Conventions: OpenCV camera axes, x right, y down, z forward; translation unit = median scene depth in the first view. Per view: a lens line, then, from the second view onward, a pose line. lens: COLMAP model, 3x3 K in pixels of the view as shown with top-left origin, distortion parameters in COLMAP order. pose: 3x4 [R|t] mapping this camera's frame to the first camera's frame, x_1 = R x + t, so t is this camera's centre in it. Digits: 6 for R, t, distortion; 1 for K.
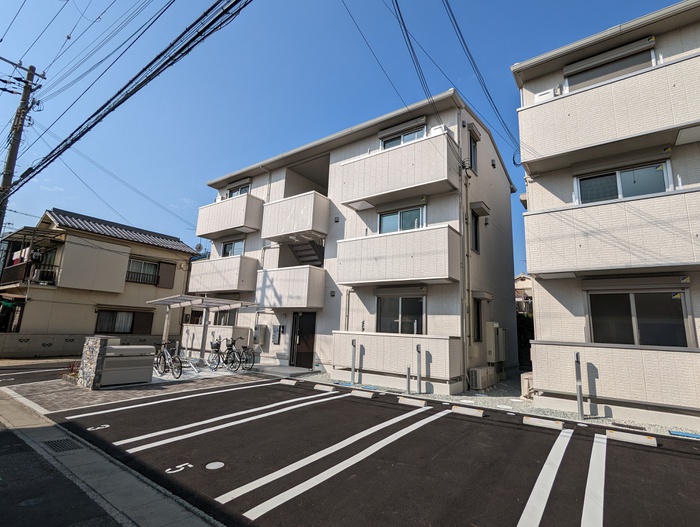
lens RADIAL K [[346.5, 0, 350.7], [0, 346.5, 263.0], [0, 0, 1]] dist [0.000407, -0.000447]
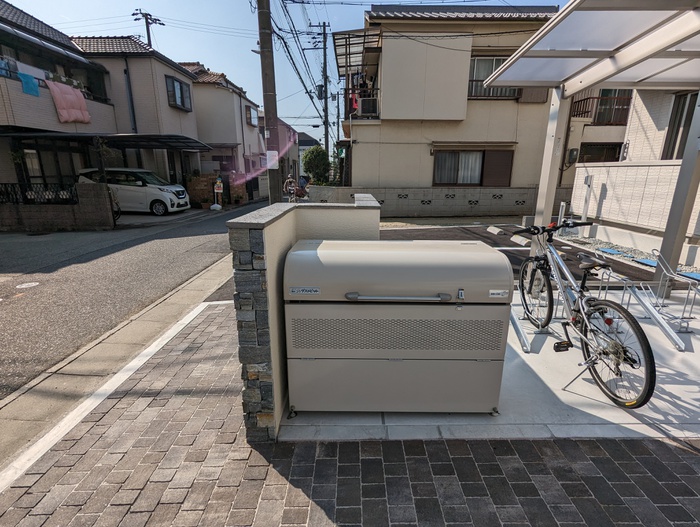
lens RADIAL K [[346.5, 0, 350.7], [0, 346.5, 263.0], [0, 0, 1]] dist [0.000407, -0.000447]
pose [[0.584024, 0.168467, -0.794062, -0.321441], [0.173619, 0.929665, 0.324931, 0.115047], [0.792952, -0.327632, 0.513697, 0.576761]]
